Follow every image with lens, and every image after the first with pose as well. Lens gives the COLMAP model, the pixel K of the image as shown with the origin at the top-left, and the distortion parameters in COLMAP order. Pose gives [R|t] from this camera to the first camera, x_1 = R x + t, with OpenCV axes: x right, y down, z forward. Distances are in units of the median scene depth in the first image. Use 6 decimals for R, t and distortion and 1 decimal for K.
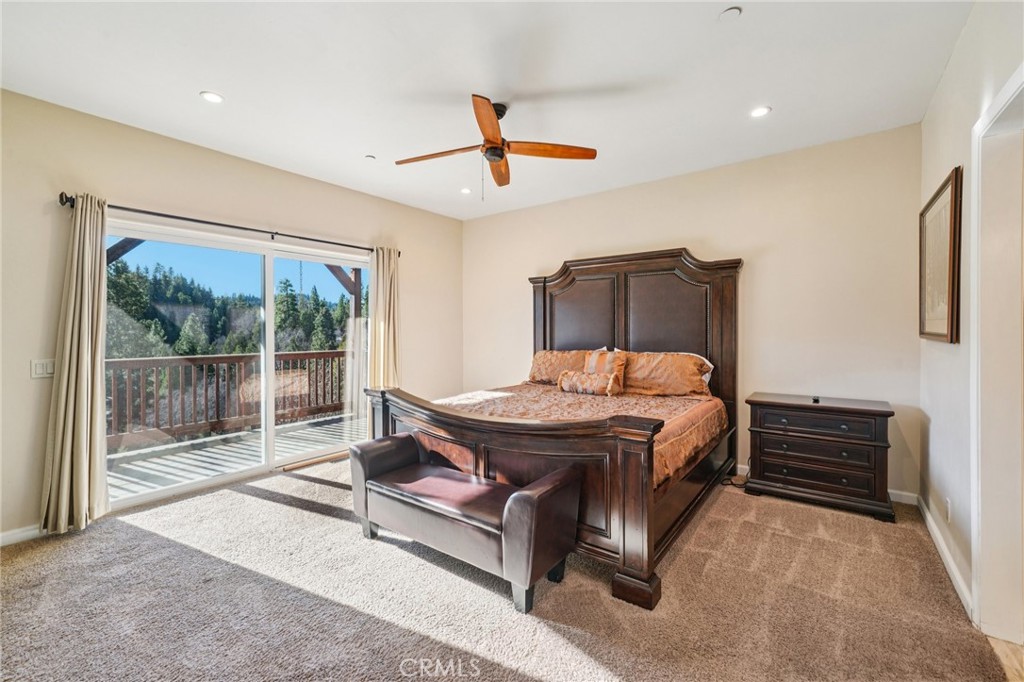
lens RADIAL K [[430.8, 0, 517.0], [0, 430.8, 327.1], [0, 0, 1]] dist [0.021562, 0.000064]
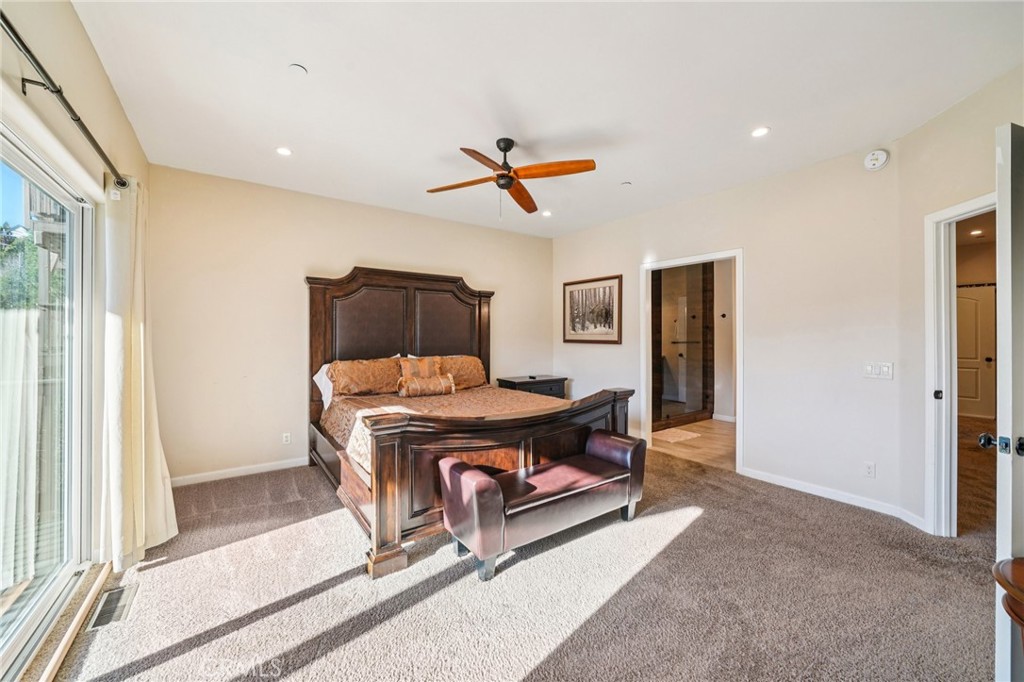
lens RADIAL K [[382.5, 0, 512.2], [0, 382.5, 339.0], [0, 0, 1]] dist [-0.010401, 0.000075]
pose [[0.311699, 0.002780, 0.950177, -0.951707], [-0.006166, 0.999981, -0.000904, 0.012104], [-0.950161, -0.005577, 0.311710, 0.664239]]
